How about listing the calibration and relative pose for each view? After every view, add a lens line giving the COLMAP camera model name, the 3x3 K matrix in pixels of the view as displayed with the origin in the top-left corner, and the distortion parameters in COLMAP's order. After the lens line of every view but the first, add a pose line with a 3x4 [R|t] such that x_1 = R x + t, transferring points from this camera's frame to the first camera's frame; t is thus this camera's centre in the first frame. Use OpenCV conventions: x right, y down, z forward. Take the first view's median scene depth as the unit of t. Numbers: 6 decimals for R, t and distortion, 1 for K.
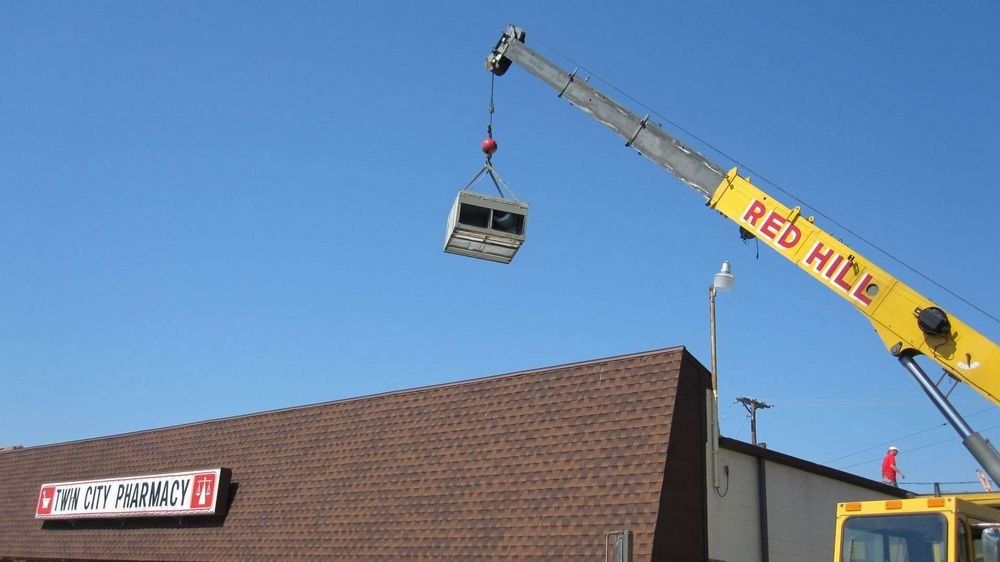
lens RADIAL K [[1022.4, 0, 500.0], [0, 1022.4, 281.0], [0, 0, 1]] dist [-0.059872, 0.009956]
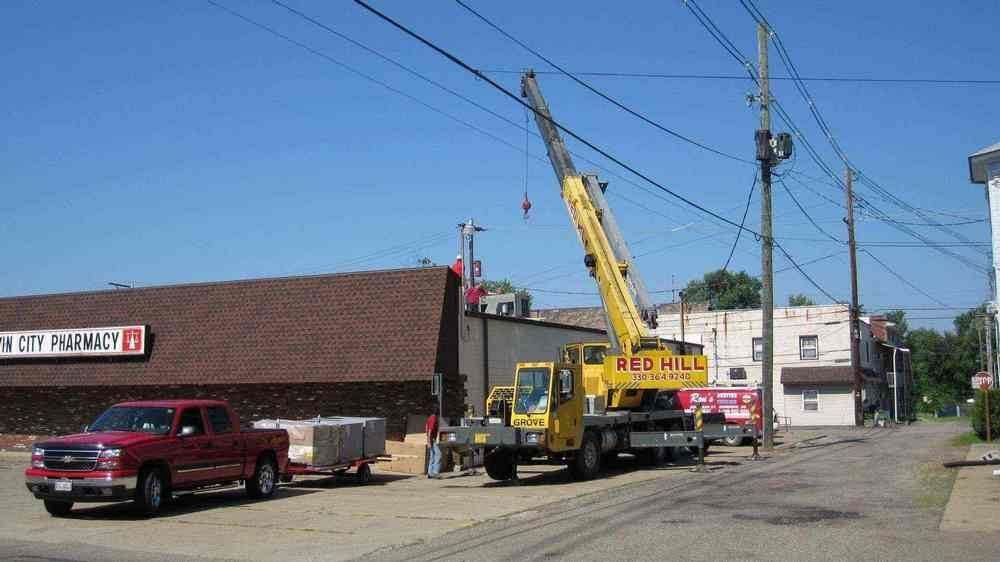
lens RADIAL K [[1022.4, 0, 500.0], [0, 1022.4, 281.0], [0, 0, 1]] dist [-0.059872, 0.009956]
pose [[0.962501, -0.020094, 0.270535, -0.203724], [-0.034129, 0.980361, 0.194238, -0.236500], [-0.269124, -0.196187, 0.942912, -0.693418]]
